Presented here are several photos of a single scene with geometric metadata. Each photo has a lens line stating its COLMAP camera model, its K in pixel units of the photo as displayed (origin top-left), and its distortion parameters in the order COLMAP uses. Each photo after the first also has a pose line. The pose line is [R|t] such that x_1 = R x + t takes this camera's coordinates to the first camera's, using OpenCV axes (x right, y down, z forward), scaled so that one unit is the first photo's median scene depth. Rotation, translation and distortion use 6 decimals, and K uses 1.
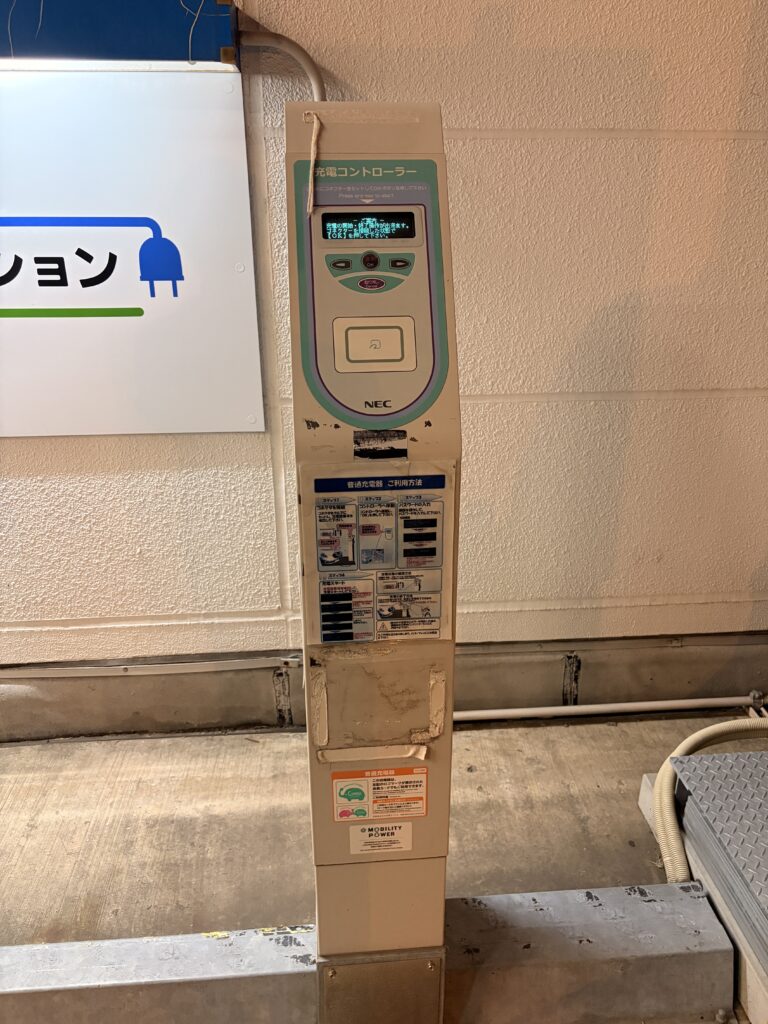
lens RADIAL K [[747.3, 0, 383.3], [0, 747.3, 507.7], [0, 0, 1]] dist [0.031847, -0.057989]
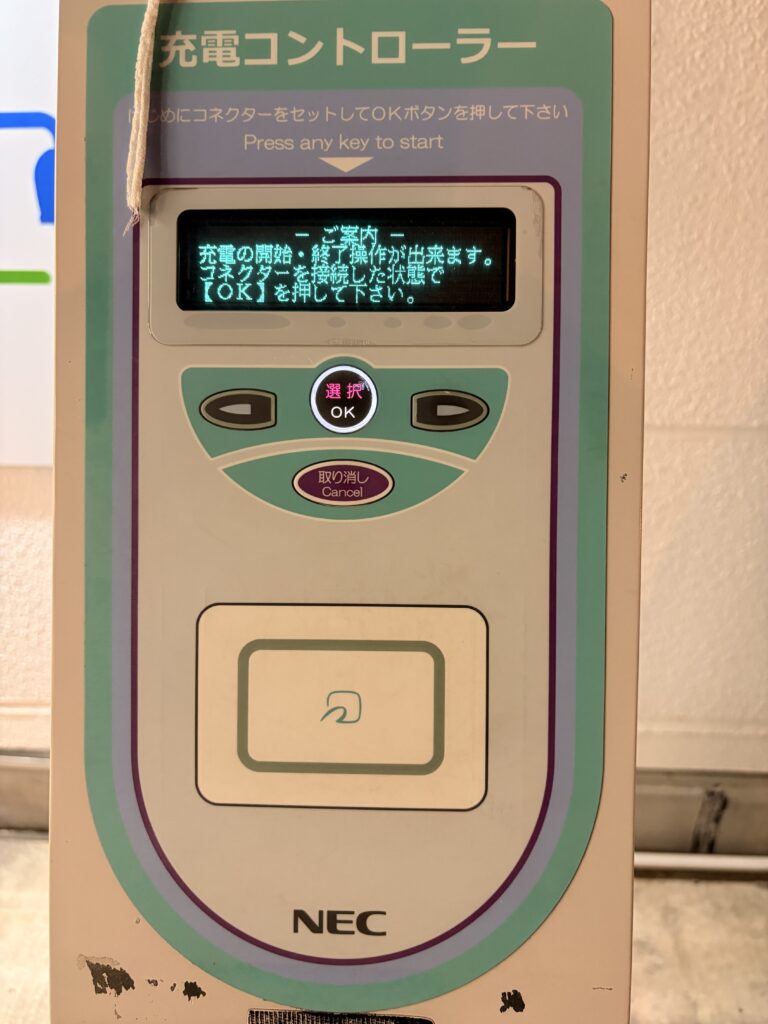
lens RADIAL K [[780.8, 0, 383.7], [0, 780.8, 518.2], [0, 0, 1]] dist [0.037477, -0.060269]
pose [[0.992517, 0.062402, -0.104956, 0.030607], [-0.045315, 0.986407, 0.157951, -0.327048], [0.113385, -0.152013, 0.981853, 0.701186]]
